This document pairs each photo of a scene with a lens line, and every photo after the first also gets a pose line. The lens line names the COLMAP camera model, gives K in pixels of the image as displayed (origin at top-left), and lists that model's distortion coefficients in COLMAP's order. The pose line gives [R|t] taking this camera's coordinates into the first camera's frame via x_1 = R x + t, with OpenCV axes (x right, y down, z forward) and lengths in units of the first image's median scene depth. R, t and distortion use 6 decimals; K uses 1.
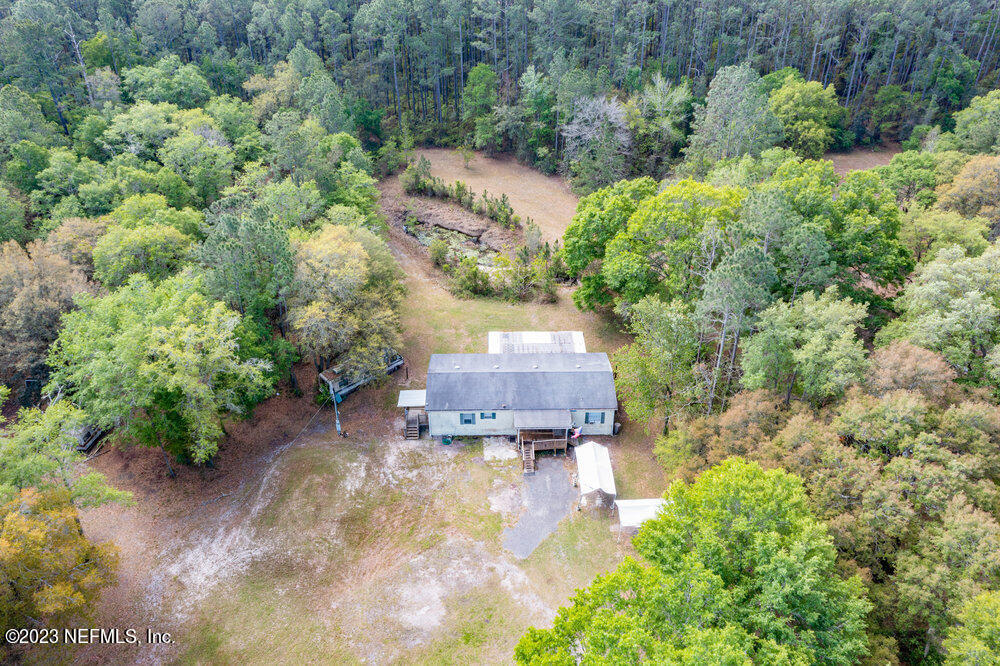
lens RADIAL K [[838.6, 0, 500.0], [0, 838.6, 333.0], [0, 0, 1]] dist [0.001481, 0.002108]
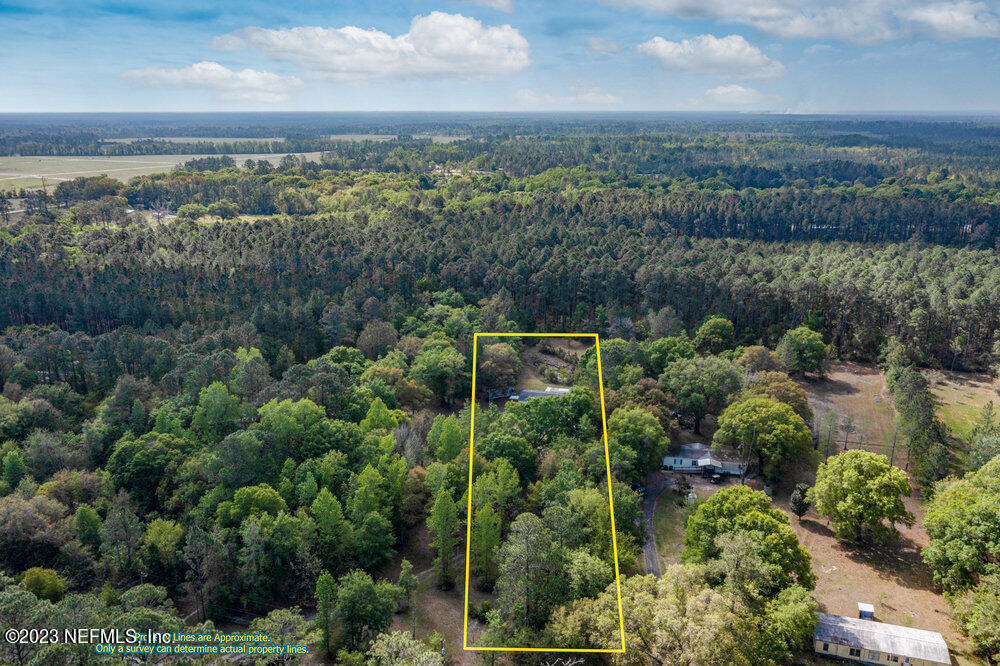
lens RADIAL K [[838.6, 0, 500.0], [0, 838.6, 333.0], [0, 0, 1]] dist [0.001481, 0.002108]
pose [[0.963445, 0.082357, -0.254932, 0.383527], [-0.152994, 0.950284, -0.271206, 0.441136], [0.219922, 0.300295, 0.928147, -1.216915]]
